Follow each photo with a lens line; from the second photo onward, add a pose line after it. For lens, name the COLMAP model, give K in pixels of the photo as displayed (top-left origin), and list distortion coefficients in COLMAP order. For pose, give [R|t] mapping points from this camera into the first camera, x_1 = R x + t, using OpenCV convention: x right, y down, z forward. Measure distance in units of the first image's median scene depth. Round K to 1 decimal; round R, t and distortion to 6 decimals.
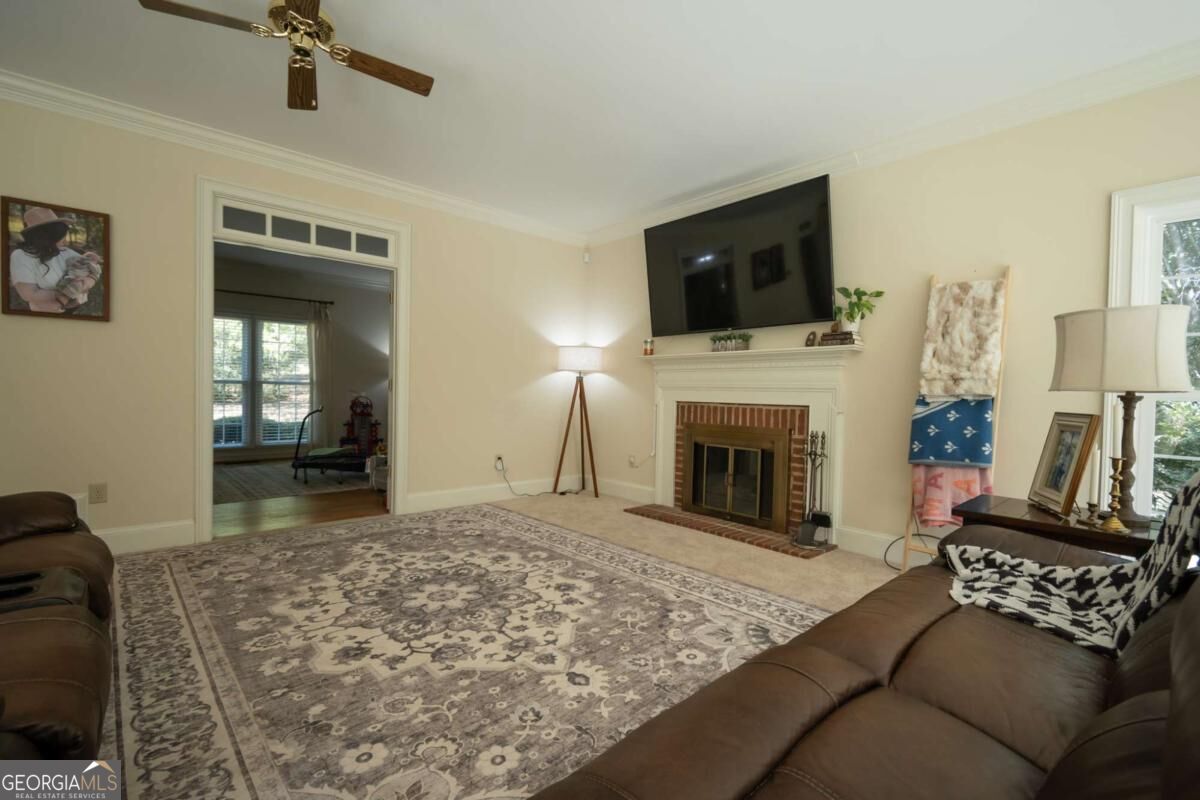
lens RADIAL K [[532.8, 0, 600.0], [0, 532.8, 400.0], [0, 0, 1]] dist [0.003216, -0.004564]
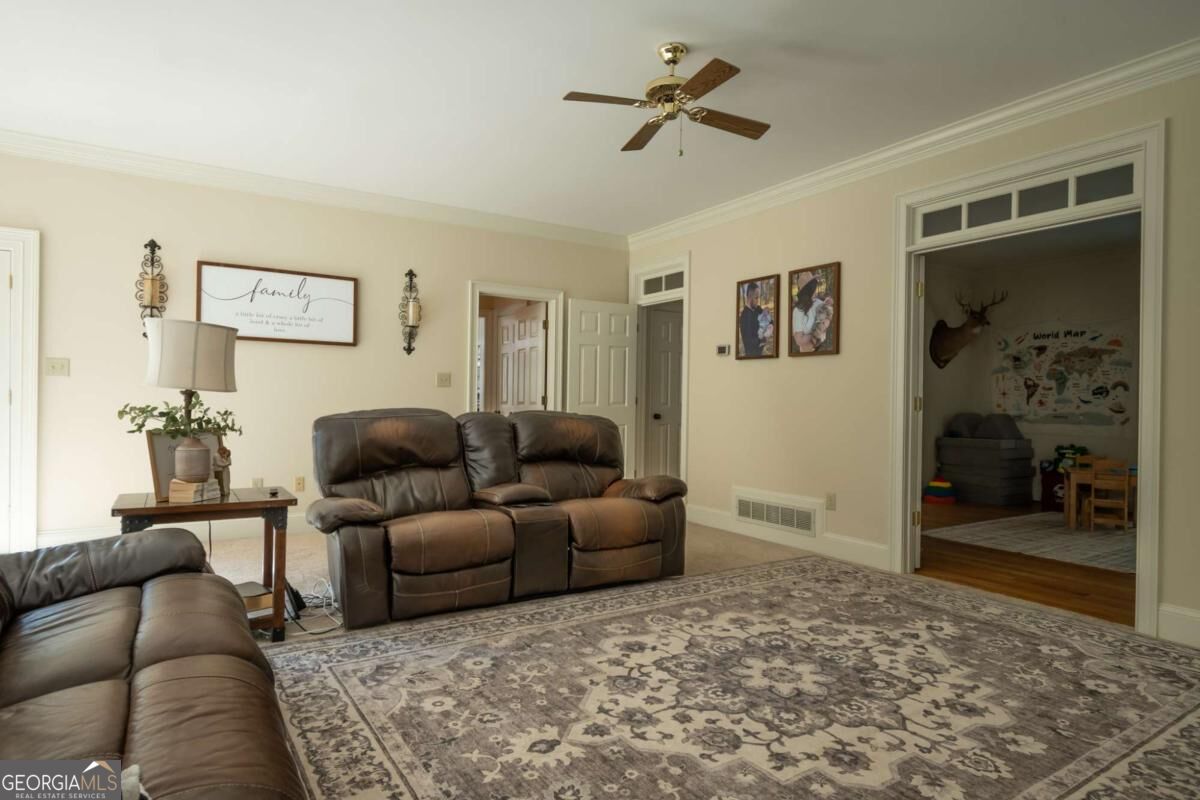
lens RADIAL K [[667.8, 0, 600.0], [0, 667.8, 400.0], [0, 0, 1]] dist [-0.000571, -0.000655]
pose [[-0.166478, -0.023206, -0.985772, 0.715684], [-0.032073, 0.999321, -0.018109, -0.005278], [0.985523, 0.028602, -0.167109, 0.895825]]
